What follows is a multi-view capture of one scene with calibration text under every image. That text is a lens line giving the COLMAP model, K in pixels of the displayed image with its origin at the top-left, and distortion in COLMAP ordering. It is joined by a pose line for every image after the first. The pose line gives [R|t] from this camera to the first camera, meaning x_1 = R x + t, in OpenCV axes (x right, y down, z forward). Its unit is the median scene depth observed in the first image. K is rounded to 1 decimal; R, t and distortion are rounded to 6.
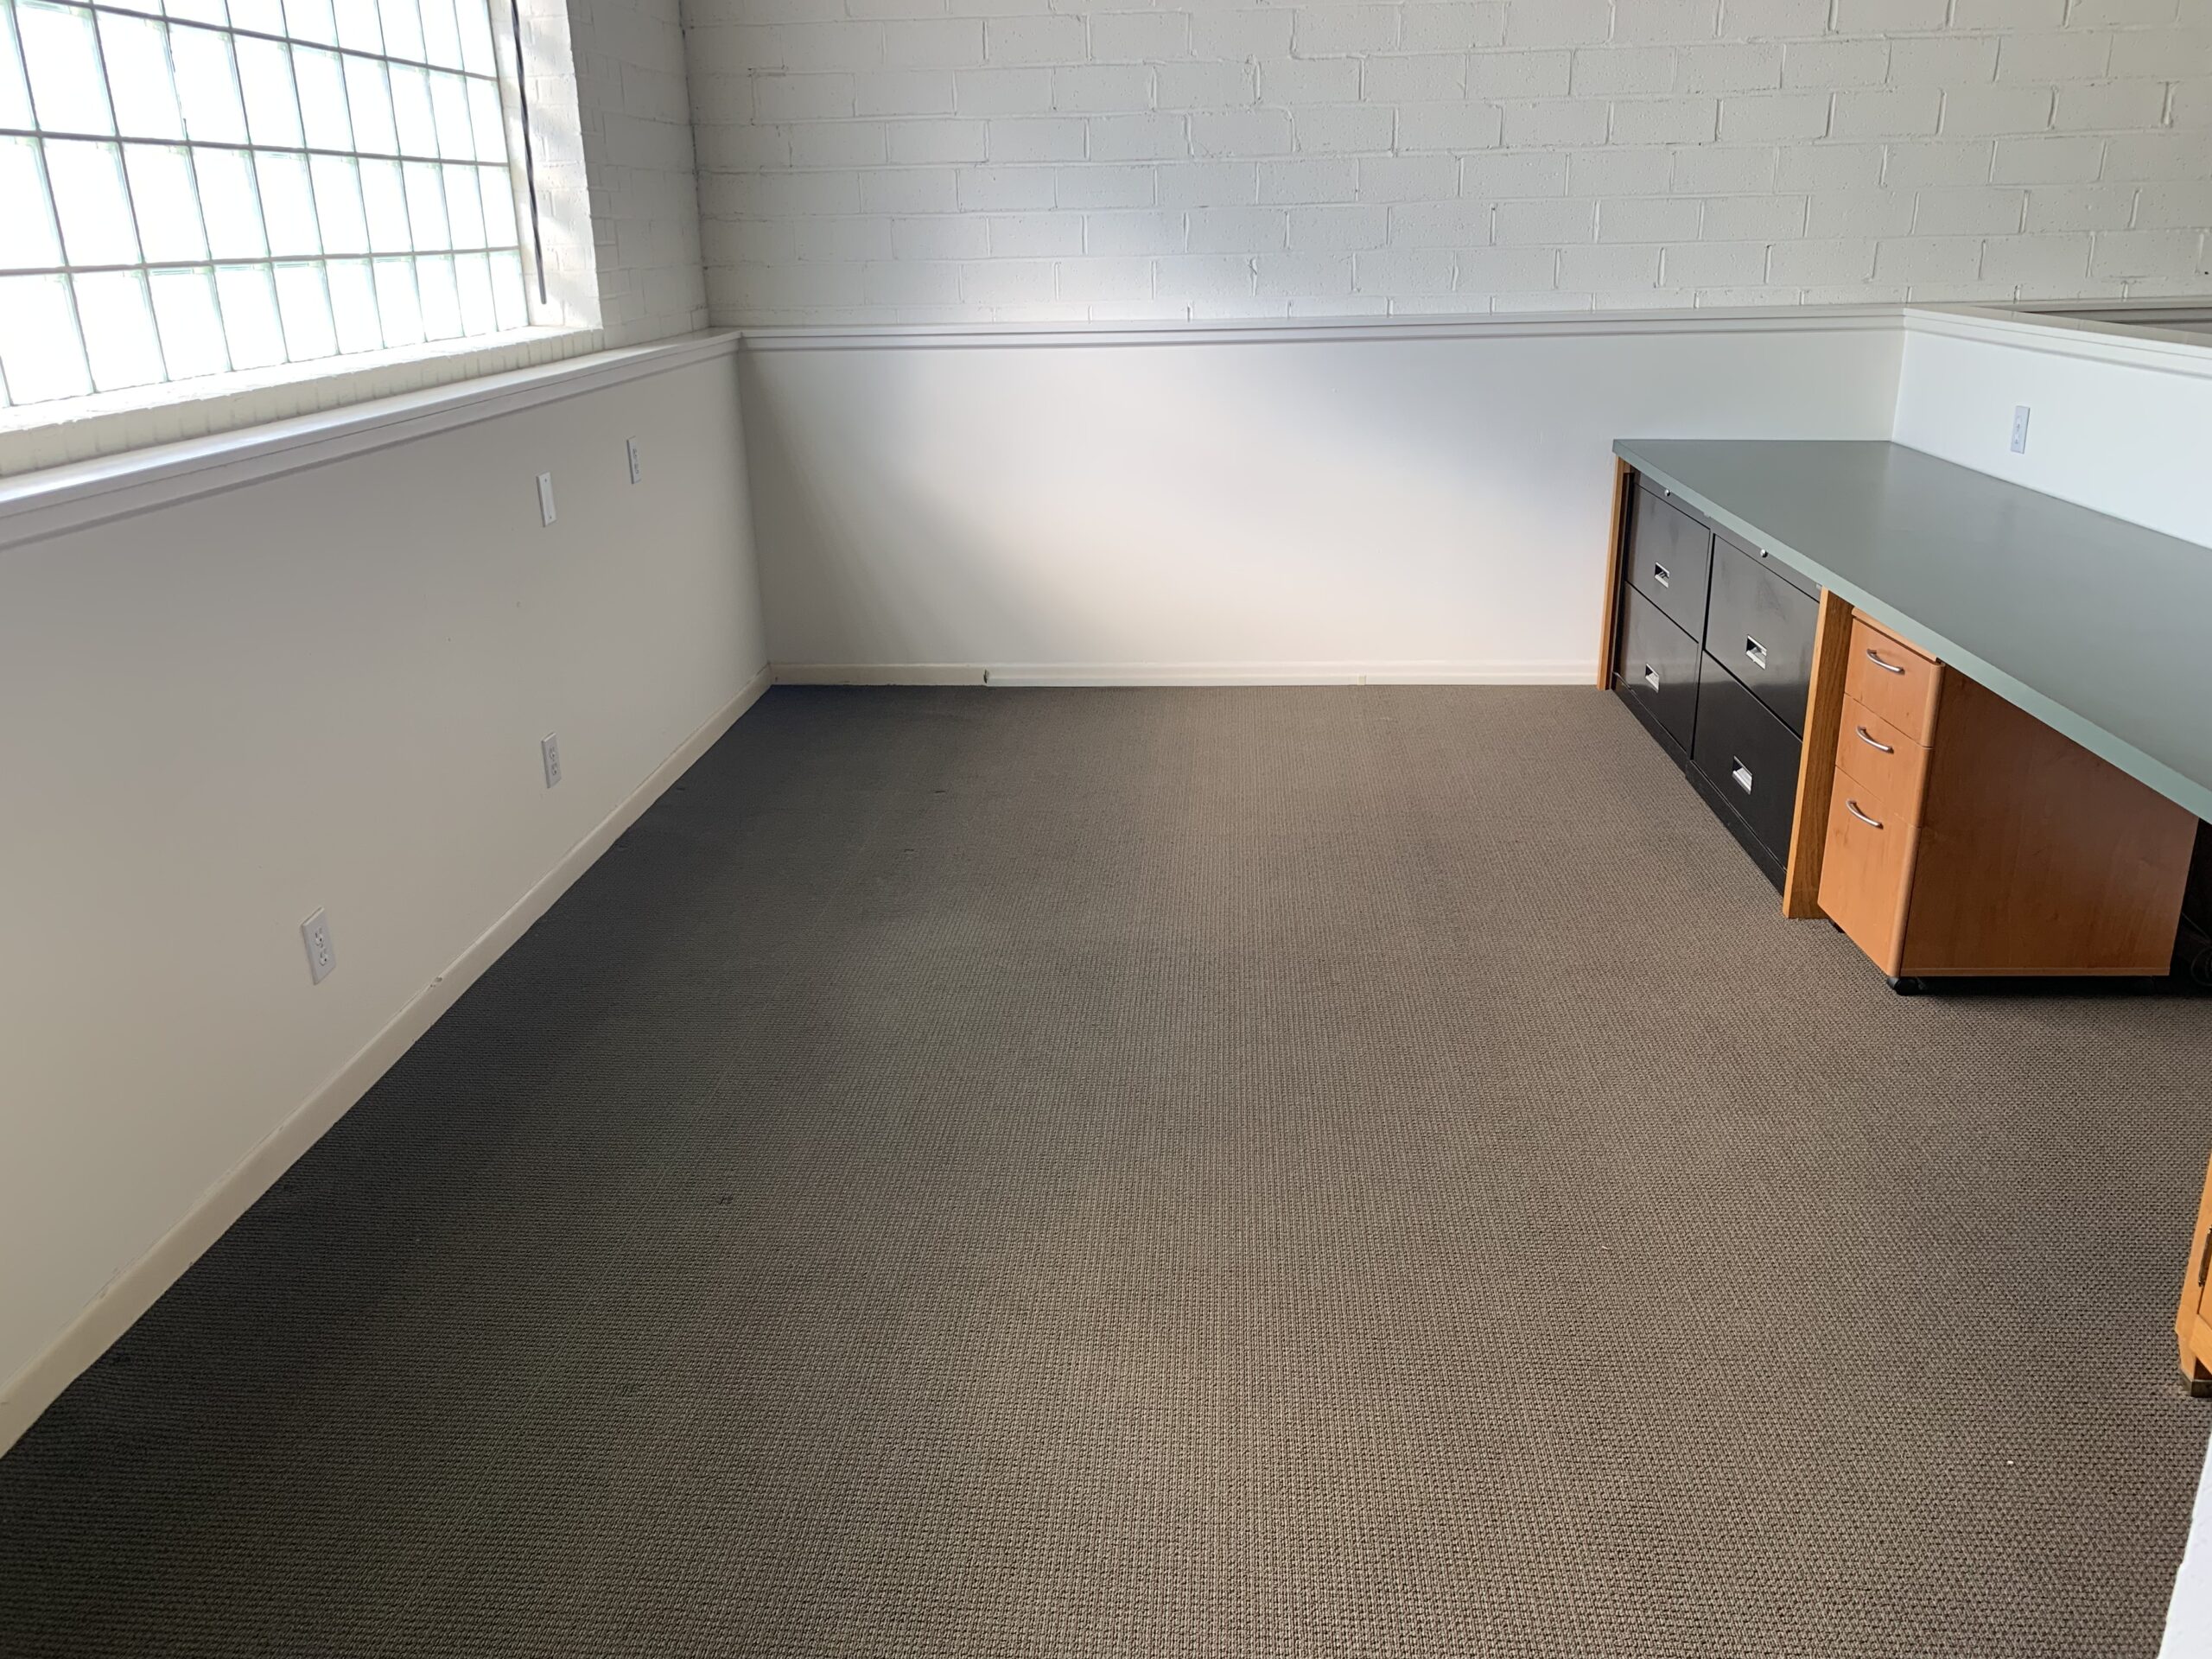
lens RADIAL K [[1678.2, 0, 1087.0], [0, 1678.2, 822.8], [0, 0, 1]] dist [0.020306, -0.040143]
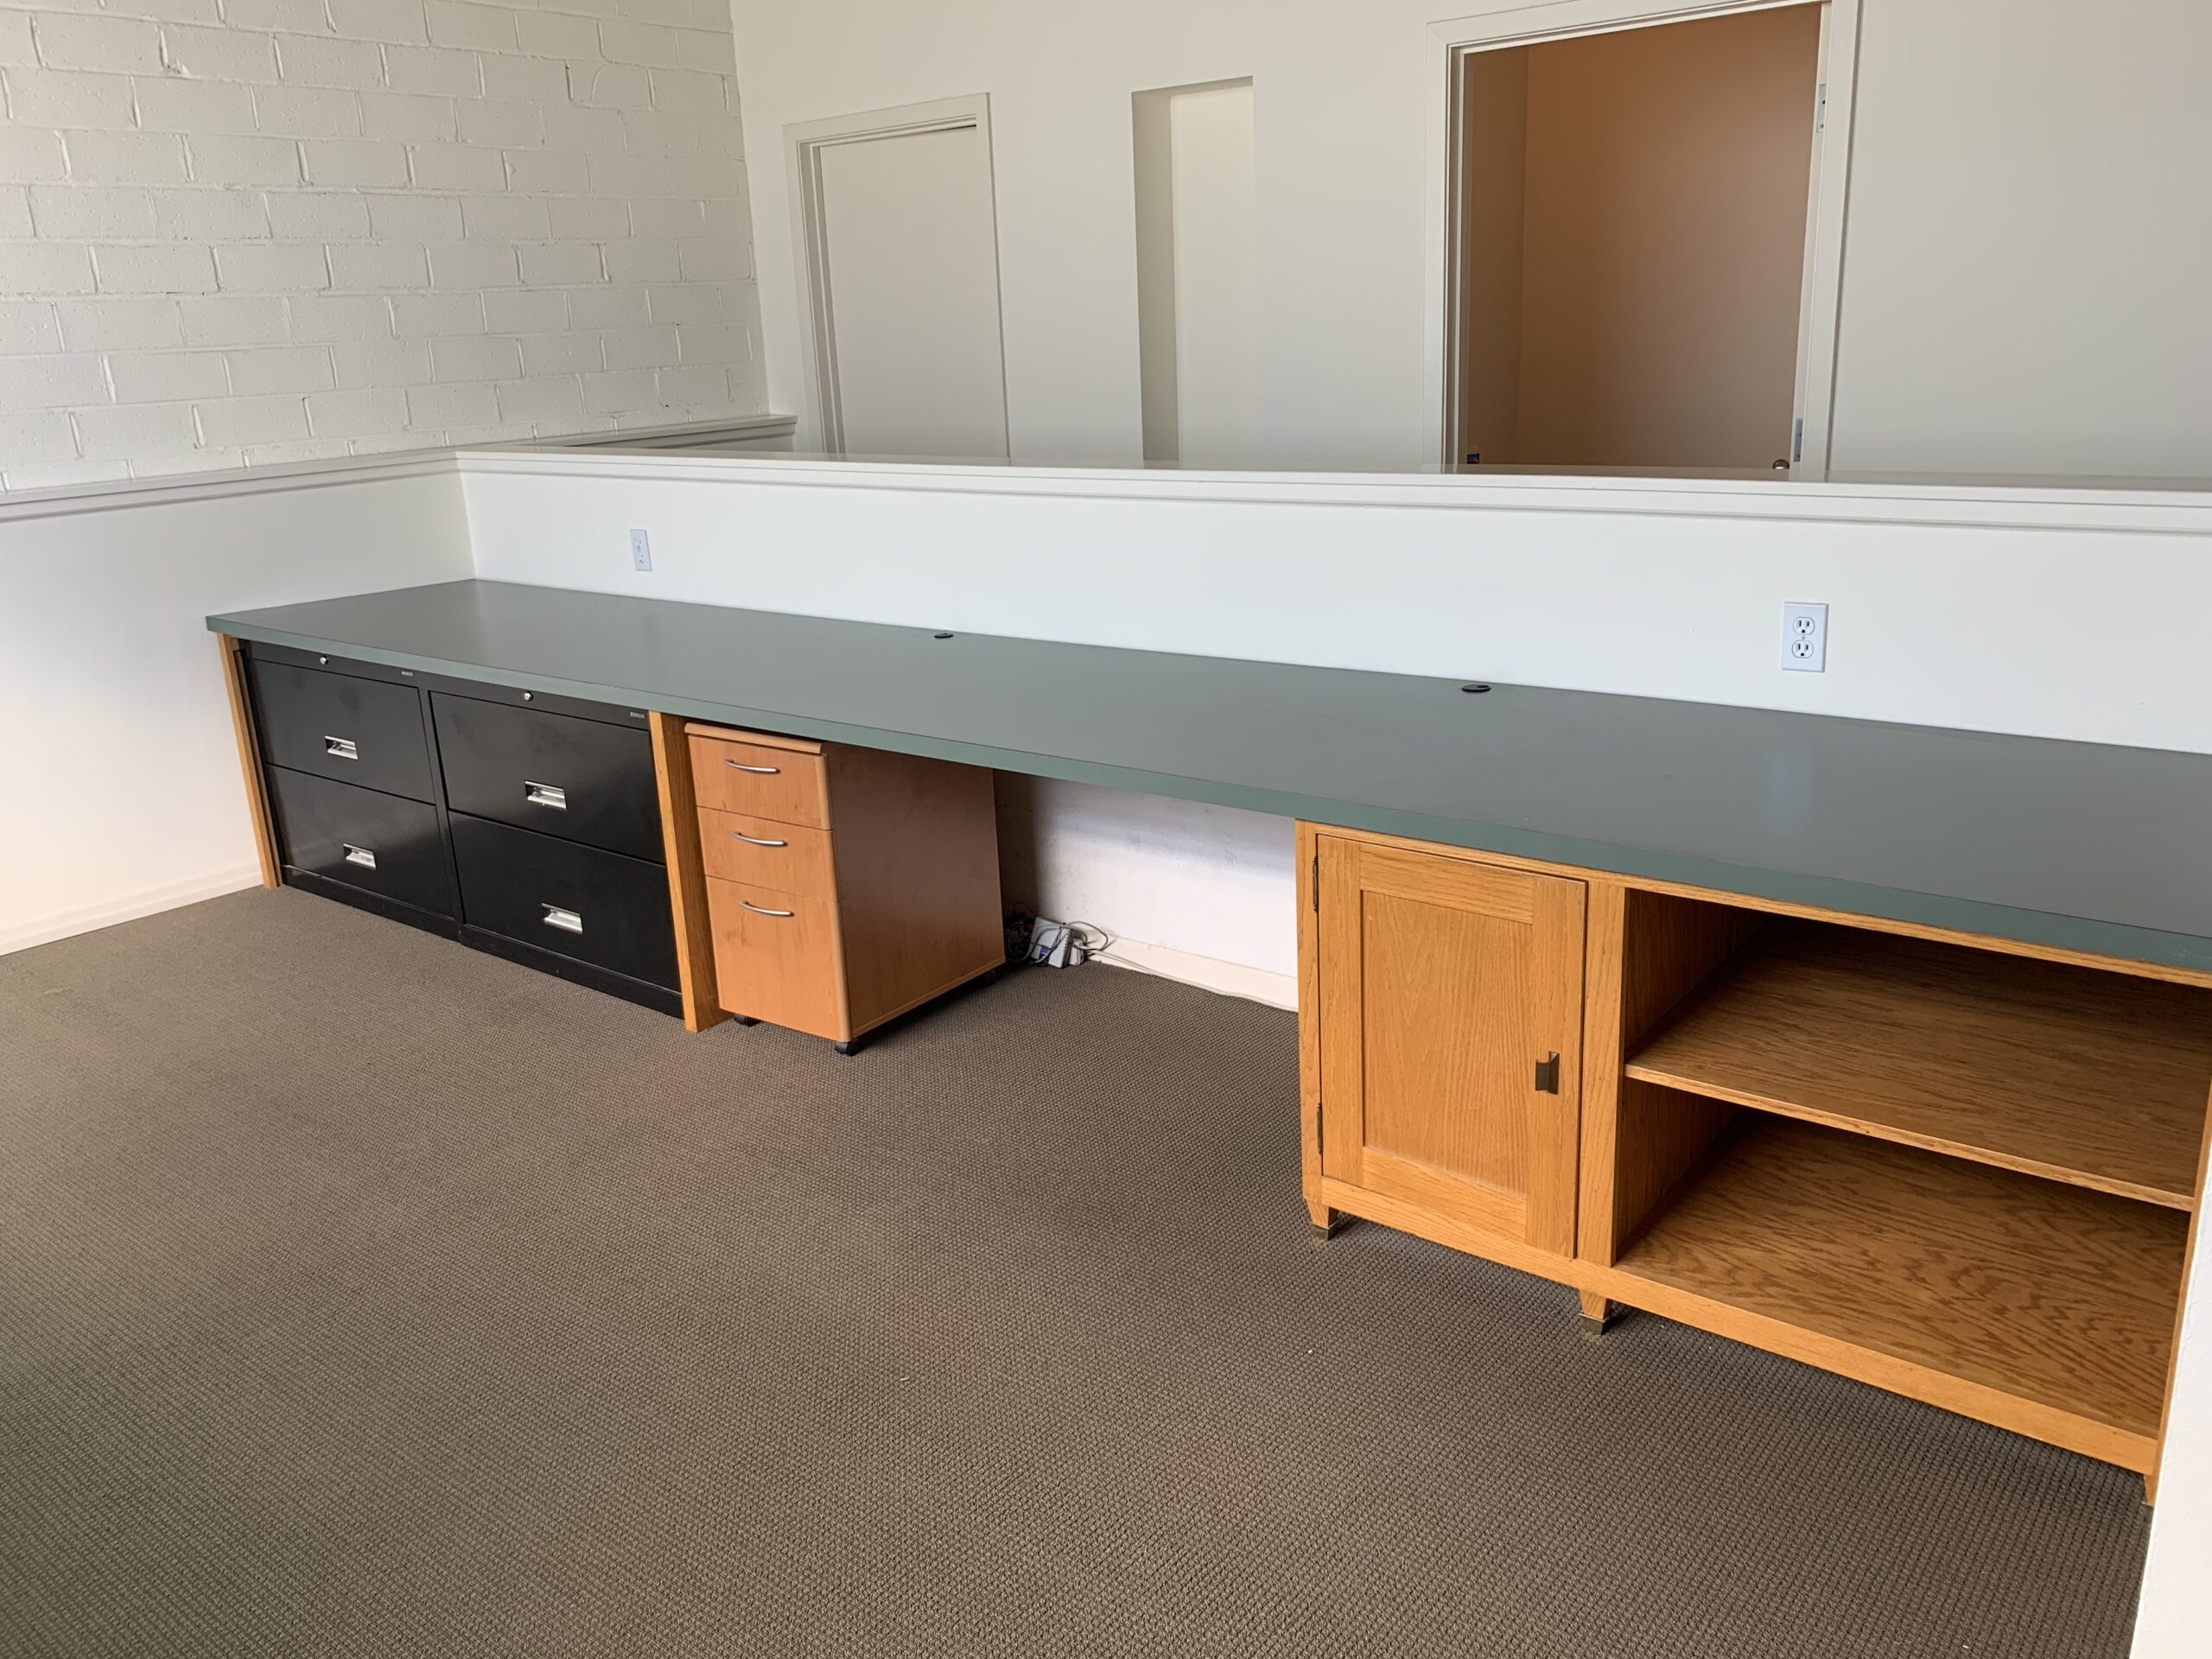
lens RADIAL K [[1678.2, 0, 1091.2], [0, 1678.2, 822.5], [0, 0, 1]] dist [0.020306, -0.040143]
pose [[0.554086, -0.237012, 0.798006, -0.171640], [0.304091, 0.949993, 0.071011, -0.046871], [-0.774931, 0.203320, 0.598451, 0.133945]]
